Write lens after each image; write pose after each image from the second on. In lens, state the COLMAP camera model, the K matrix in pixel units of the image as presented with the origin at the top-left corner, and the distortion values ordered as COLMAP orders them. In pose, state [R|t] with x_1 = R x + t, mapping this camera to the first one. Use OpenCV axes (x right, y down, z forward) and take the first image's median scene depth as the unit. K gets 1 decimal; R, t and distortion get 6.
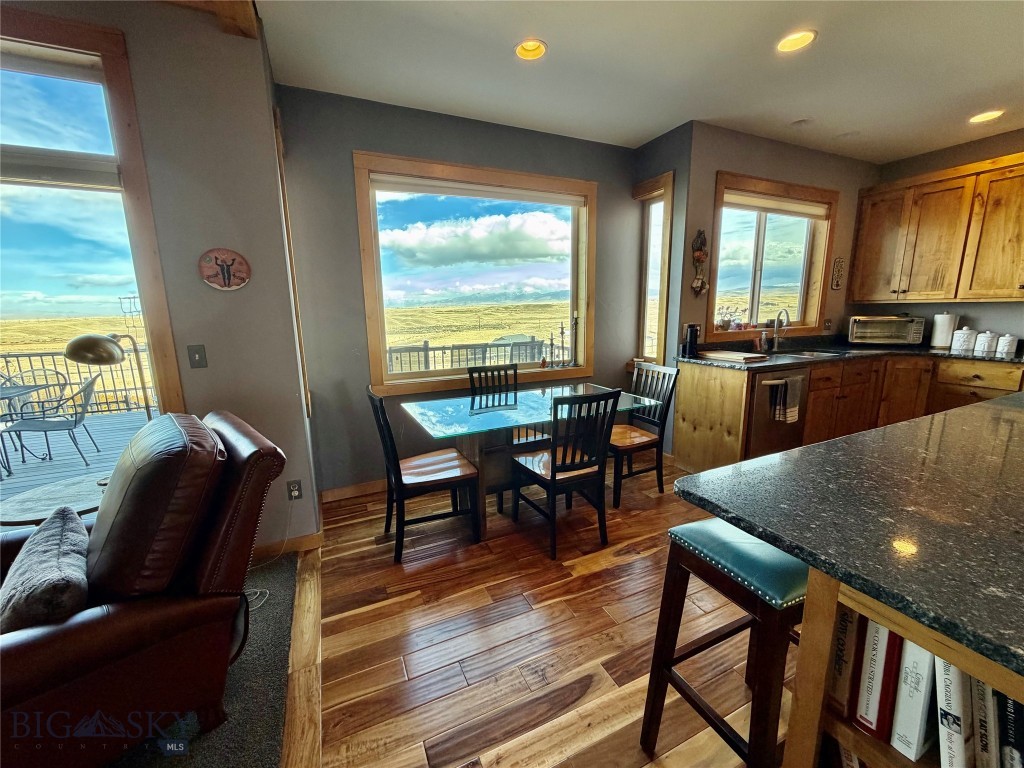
lens RADIAL K [[409.6, 0, 503.9], [0, 409.6, 382.7], [0, 0, 1]] dist [0.002271, 0.000008]
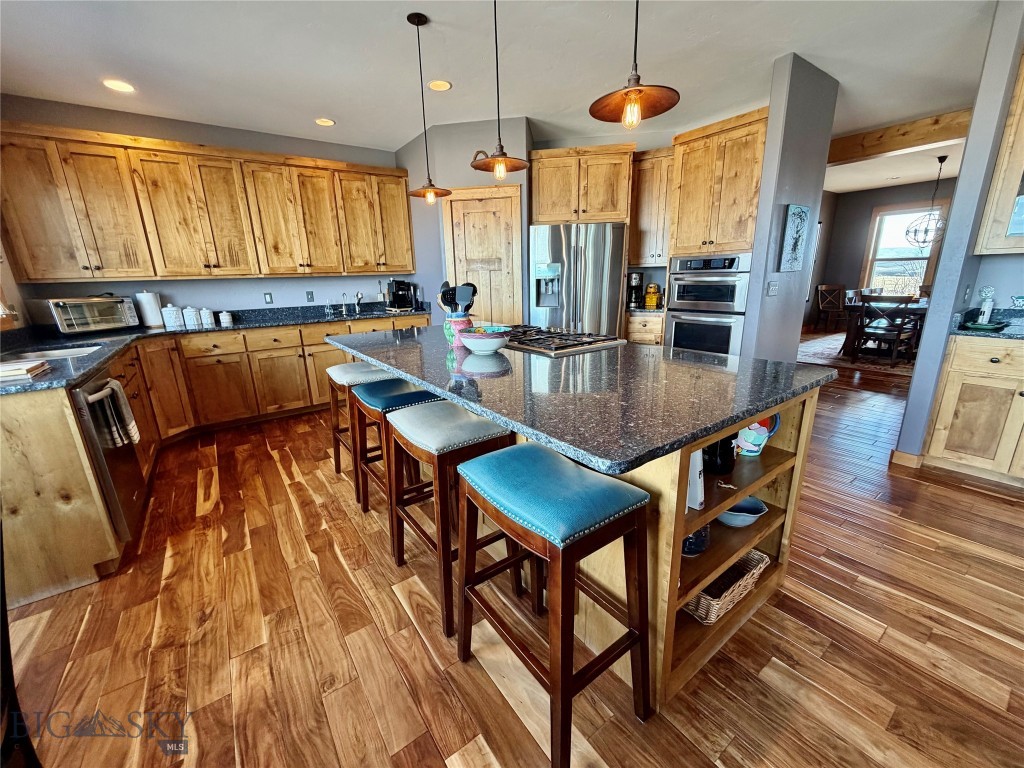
lens RADIAL K [[409.6, 0, 503.8], [0, 409.6, 383.9], [0, 0, 1]] dist [0.002271, 0.000008]
pose [[-0.187300, -0.232591, 0.954369, -0.085359], [0.207943, 0.940156, 0.269937, -0.055331], [-0.960041, 0.249014, -0.127725, 0.406247]]
